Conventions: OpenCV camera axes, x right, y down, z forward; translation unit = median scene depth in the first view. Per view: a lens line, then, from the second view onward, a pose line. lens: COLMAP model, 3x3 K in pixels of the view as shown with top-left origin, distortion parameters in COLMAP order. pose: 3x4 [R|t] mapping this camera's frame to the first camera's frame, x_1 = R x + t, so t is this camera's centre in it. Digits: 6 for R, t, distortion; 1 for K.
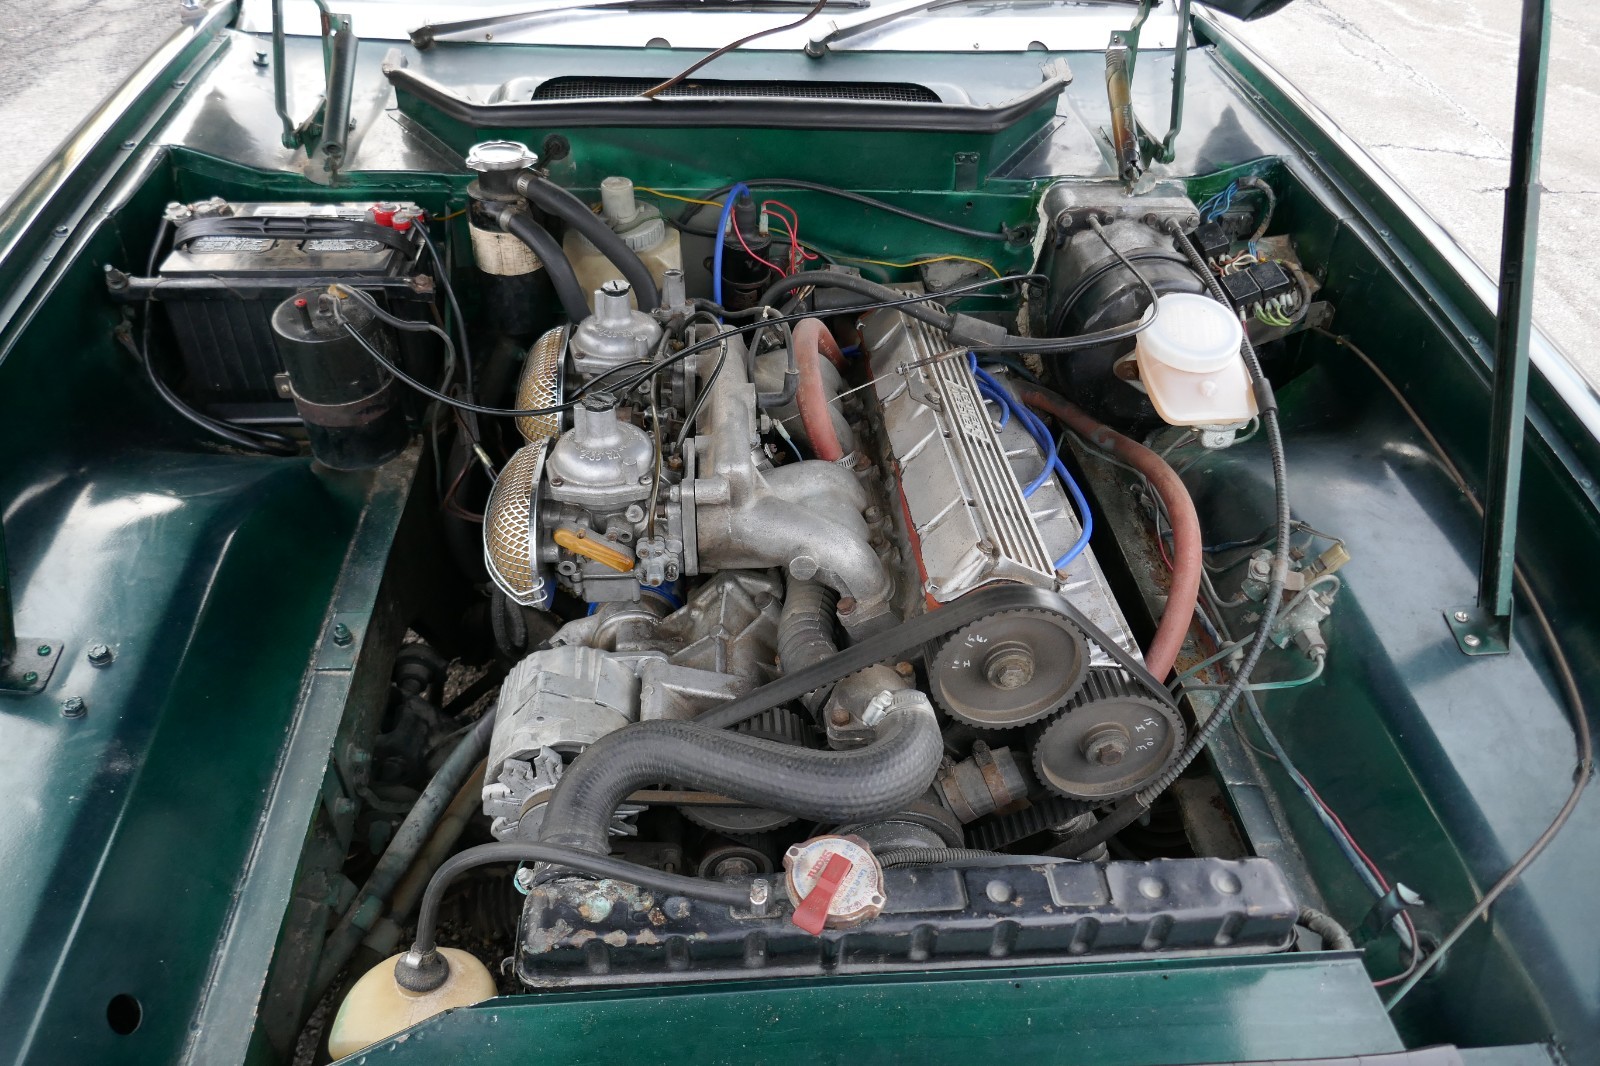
lens RADIAL K [[1156.7, 0, 800.0], [0, 1156.7, 533.0], [0, 0, 1]] dist [-0.010647, -0.002896]
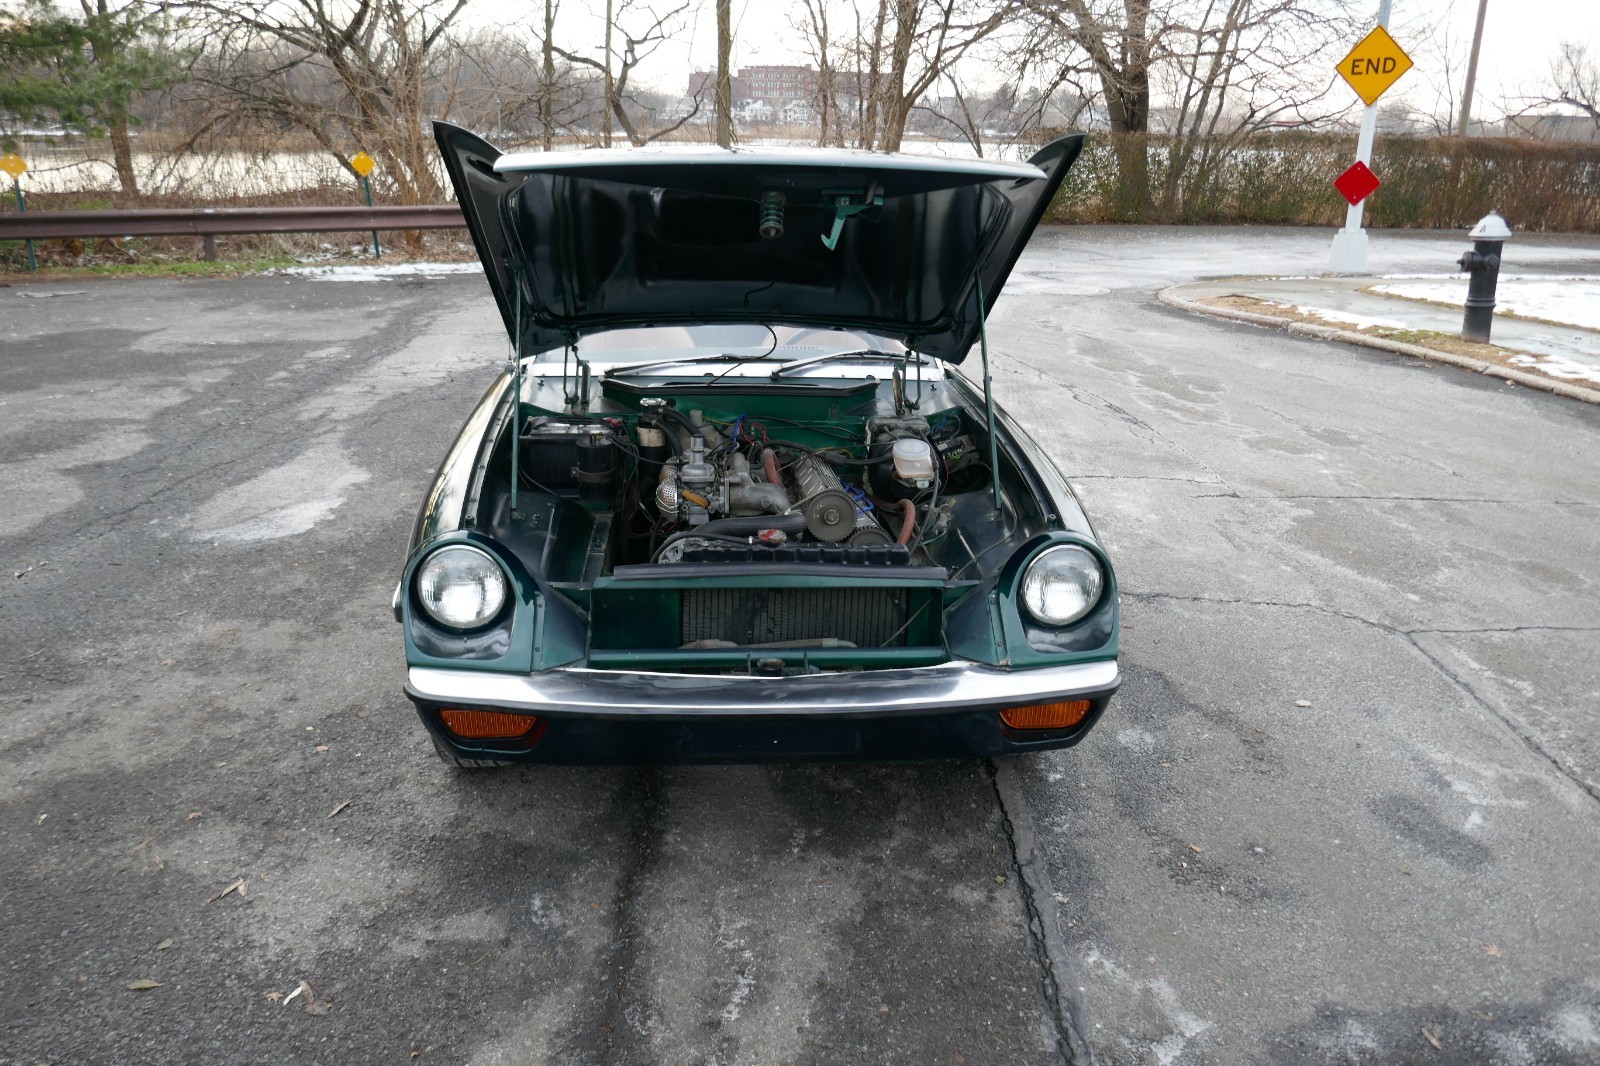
lens RADIAL K [[1156.7, 0, 800.0], [0, 1156.7, 533.0], [0, 0, 1]] dist [-0.010647, -0.002896]
pose [[0.999819, -0.016024, 0.010296, 0.043656], [0.018702, 0.928313, -0.371329, 0.914841], [-0.003608, 0.371454, 0.928444, -1.305640]]
